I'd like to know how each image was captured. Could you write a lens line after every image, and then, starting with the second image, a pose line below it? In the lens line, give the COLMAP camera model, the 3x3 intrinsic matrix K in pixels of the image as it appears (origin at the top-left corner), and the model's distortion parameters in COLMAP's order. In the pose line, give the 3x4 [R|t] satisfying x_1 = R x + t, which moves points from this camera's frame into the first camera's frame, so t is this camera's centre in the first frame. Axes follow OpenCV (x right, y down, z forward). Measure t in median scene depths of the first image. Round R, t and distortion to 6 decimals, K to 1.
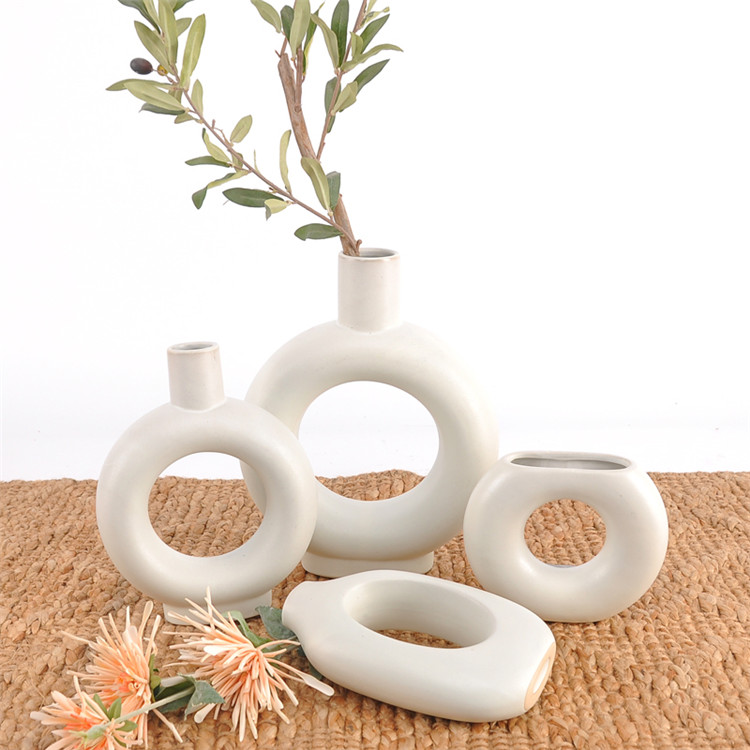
lens RADIAL K [[865.7, 0, 373.8], [0, 865.7, 354.6], [0, 0, 1]] dist [-0.157082, 0.070743]
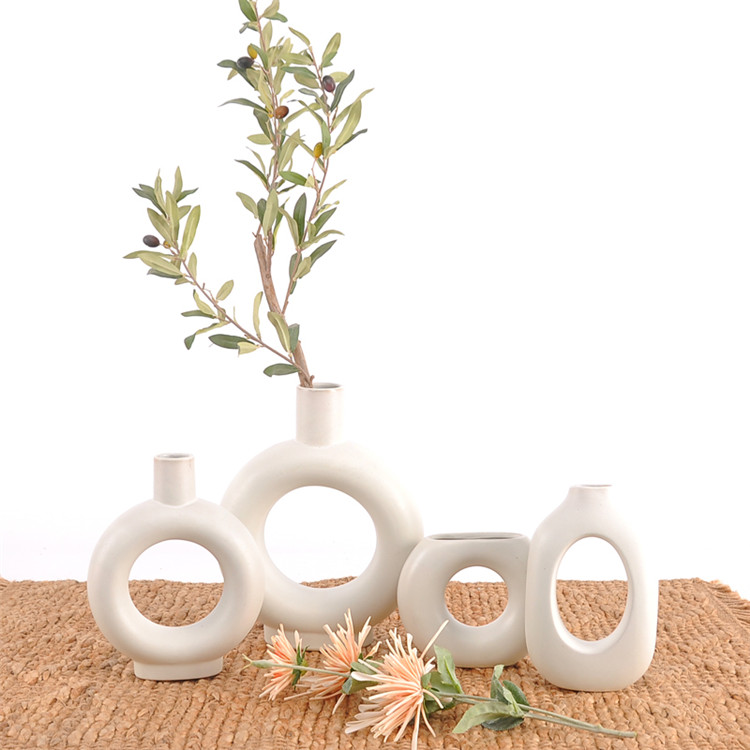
lens RADIAL K [[865.7, 0, 373.8], [0, 865.7, 354.6], [0, 0, 1]] dist [-0.157082, 0.070743]
pose [[0.999956, 0.007944, 0.004967, 0.068232], [-0.006895, 0.982908, -0.183967, 0.075478], [-0.006344, 0.183925, 0.982920, -0.287823]]
